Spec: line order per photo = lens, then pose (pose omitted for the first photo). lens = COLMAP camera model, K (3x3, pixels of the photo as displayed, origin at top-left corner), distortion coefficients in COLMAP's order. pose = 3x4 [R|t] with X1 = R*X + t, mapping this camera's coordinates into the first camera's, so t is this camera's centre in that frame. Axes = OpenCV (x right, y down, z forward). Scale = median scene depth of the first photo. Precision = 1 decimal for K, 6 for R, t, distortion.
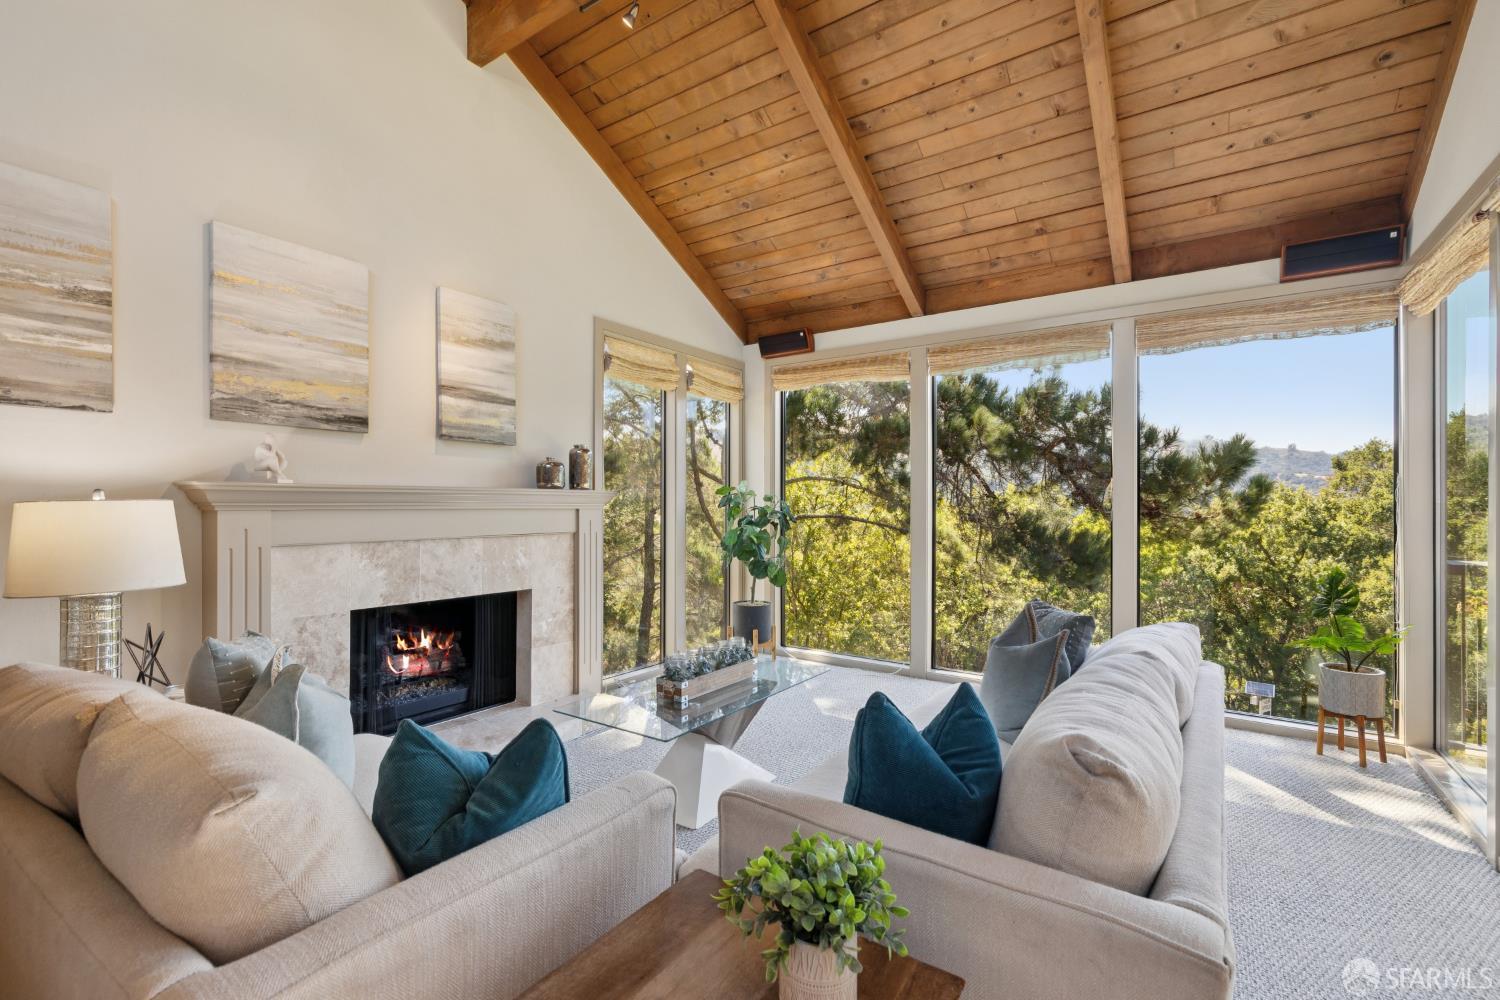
lens RADIAL K [[650.5, 0, 750.0], [0, 650.5, 500.0], [0, 0, 1]] dist [0.002567, 0.000214]
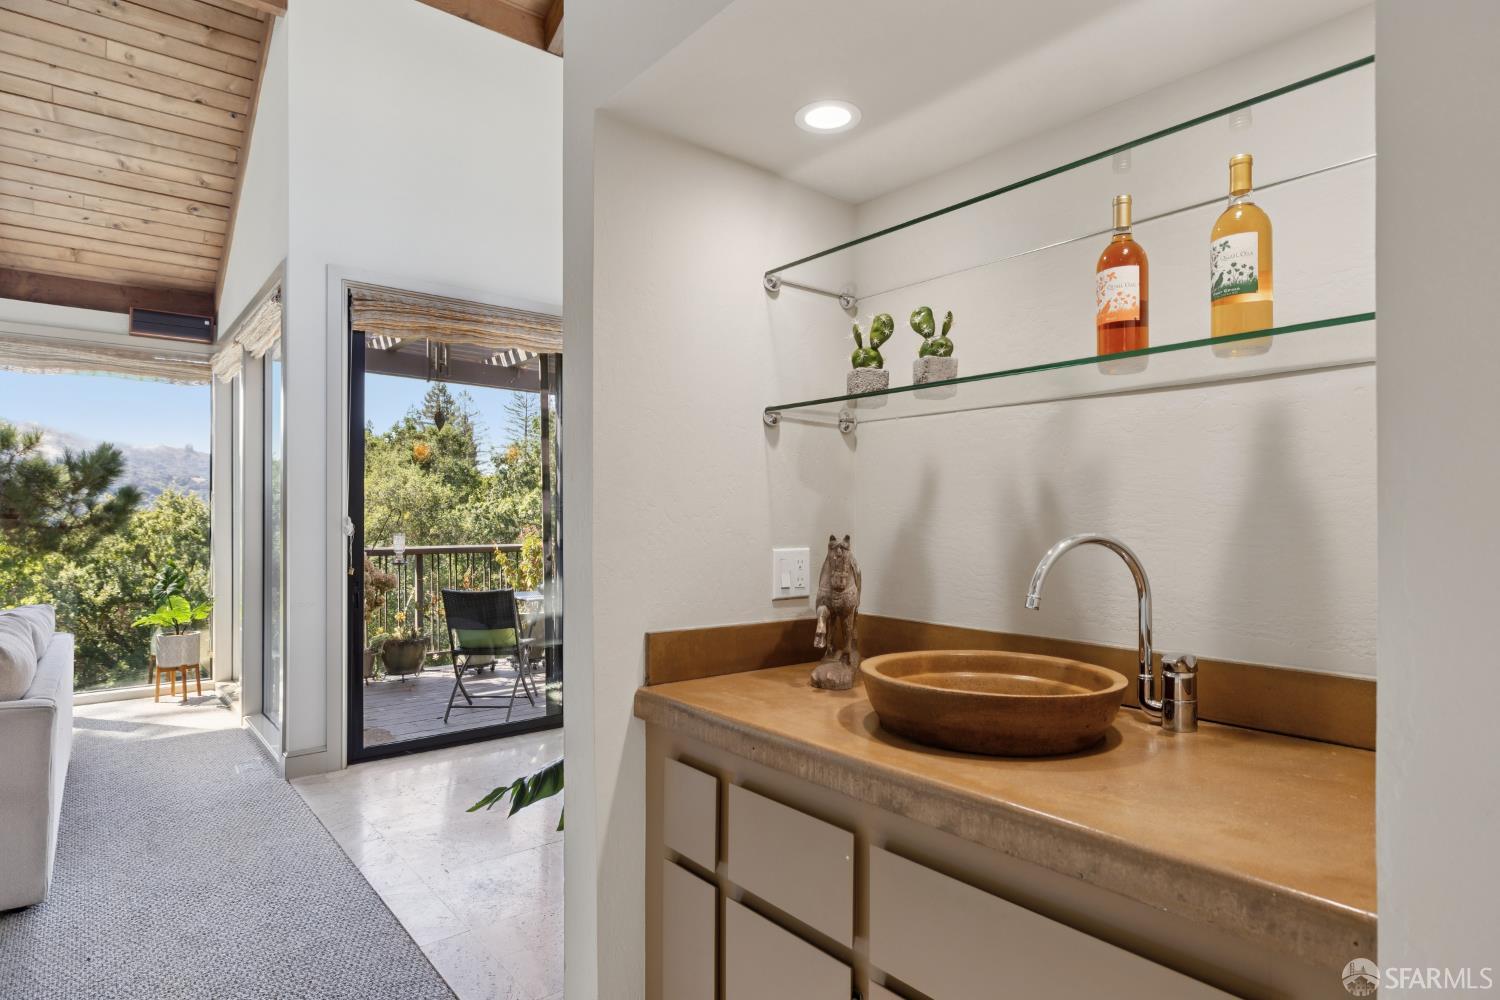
lens RADIAL K [[799.2, 0, 747.5], [0, 799.2, 511.9], [0, 0, 1]] dist [0.000019, -0.000895]
pose [[0.264595, -0.001945, 0.964358, -0.385275], [-0.003498, 0.999989, 0.002977, -0.004820], [-0.964353, -0.004161, 0.264586, -0.604373]]
